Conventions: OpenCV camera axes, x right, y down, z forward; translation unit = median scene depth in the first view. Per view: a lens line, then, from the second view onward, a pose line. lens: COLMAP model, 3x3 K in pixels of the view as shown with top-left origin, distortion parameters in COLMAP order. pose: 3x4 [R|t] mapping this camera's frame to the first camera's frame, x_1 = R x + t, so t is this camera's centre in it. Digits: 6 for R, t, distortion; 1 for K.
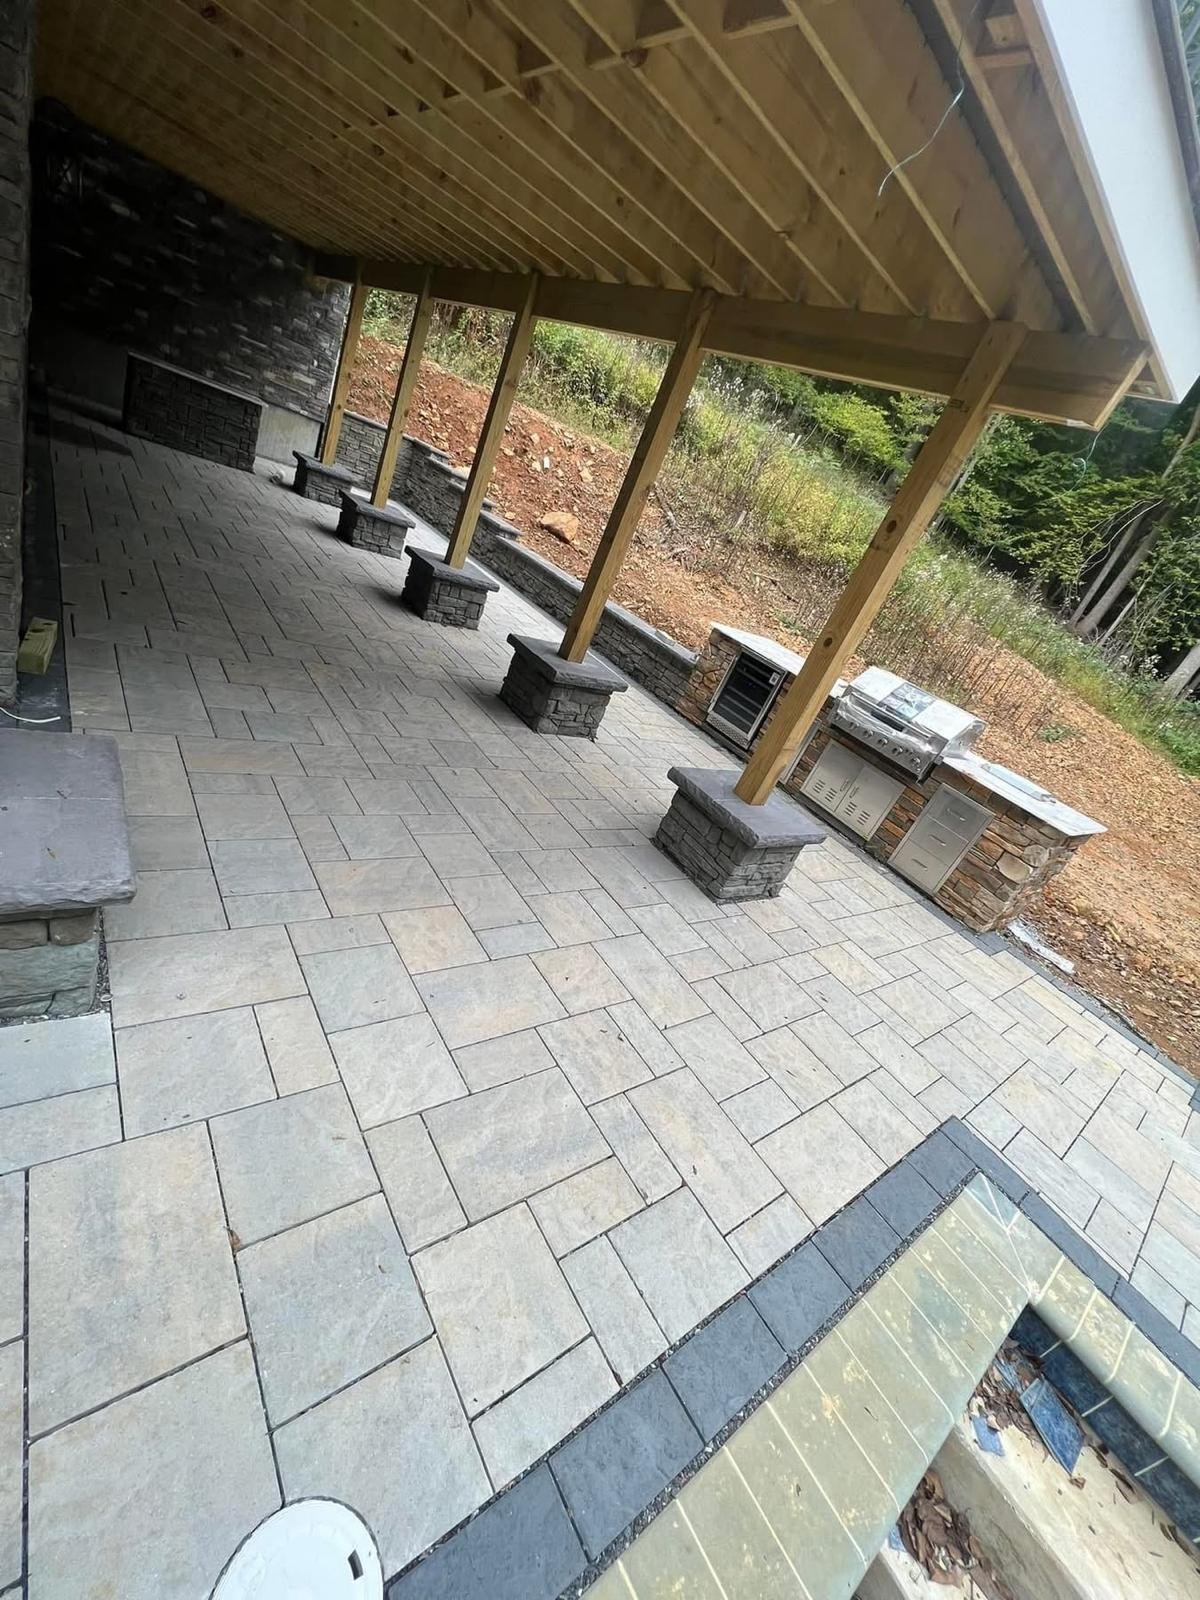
lens RADIAL K [[637.8, 0, 600.0], [0, 637.8, 800.0], [0, 0, 1]] dist [0.002557, 0.000368]
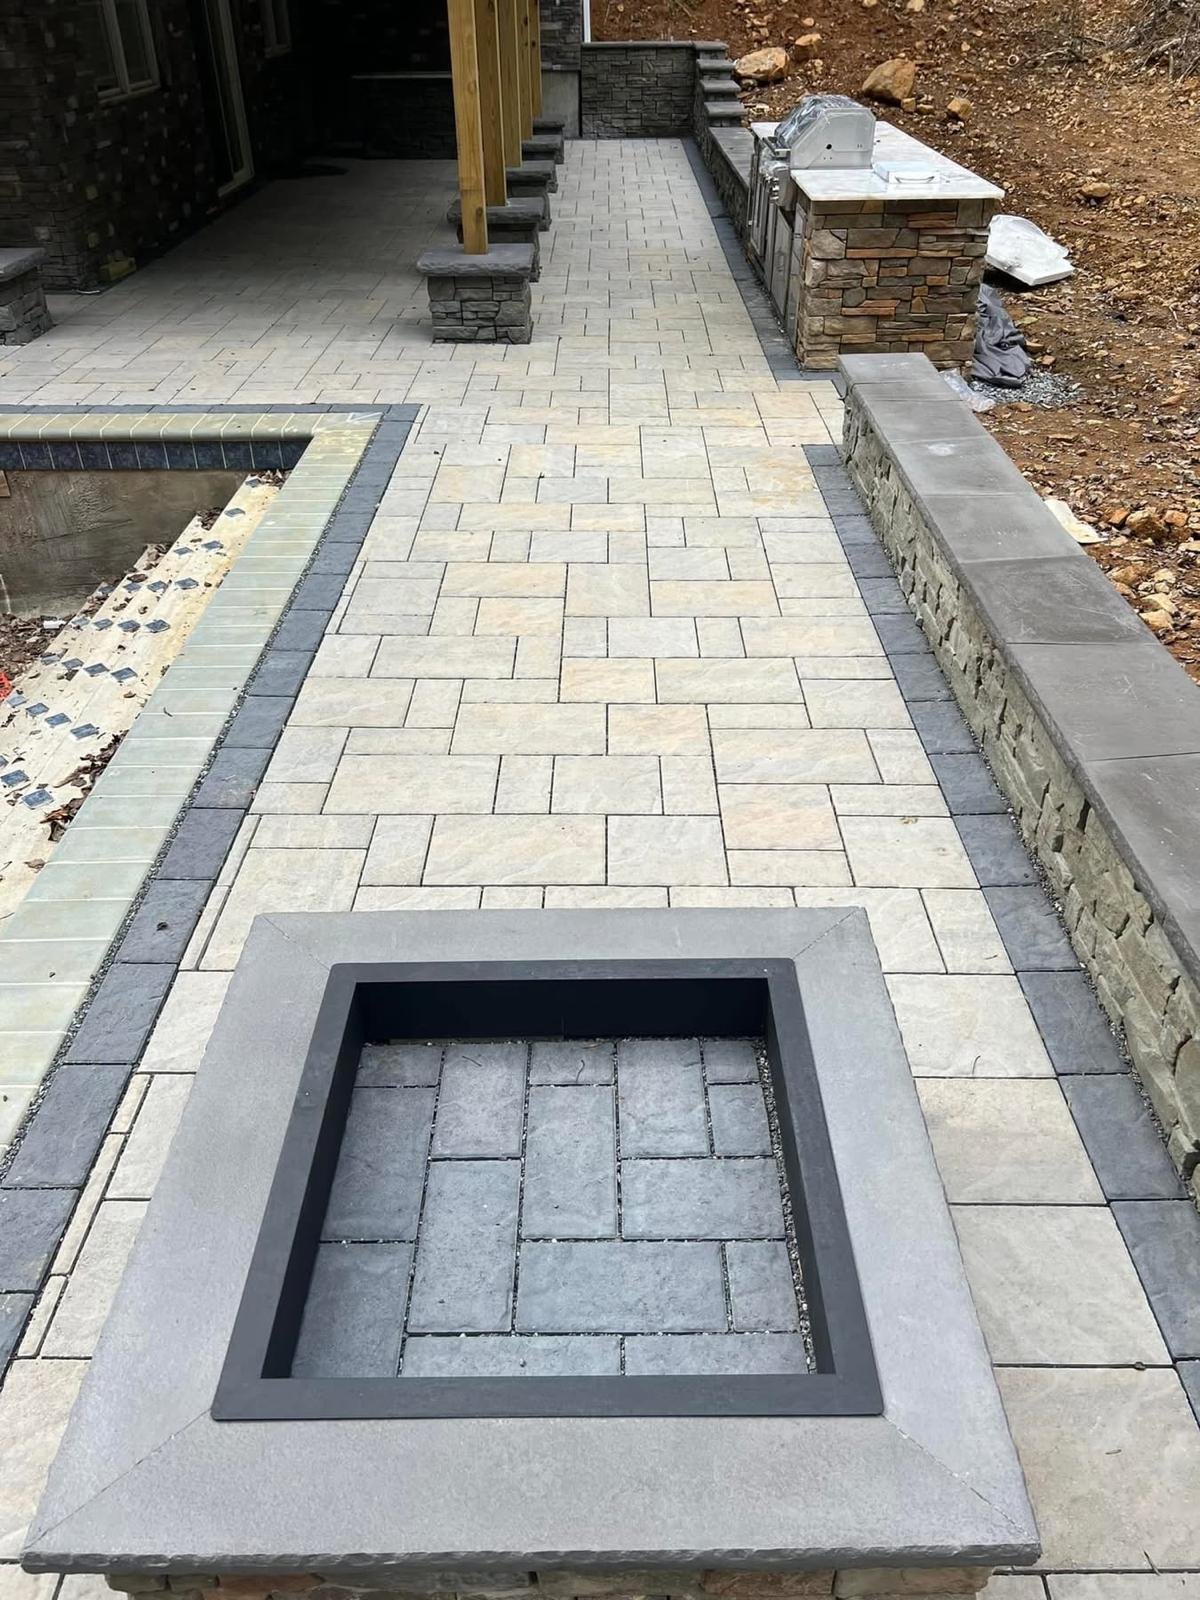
lens RADIAL K [[1197.7, 0, 600.0], [0, 1197.7, 800.0], [0, 0, 1]] dist [0.007879, -0.005982]
pose [[0.742601, 0.002724, -0.669729, 2.650168], [0.014714, 0.999684, 0.020380, 1.350466], [0.669573, -0.024989, 0.742326, -0.650728]]
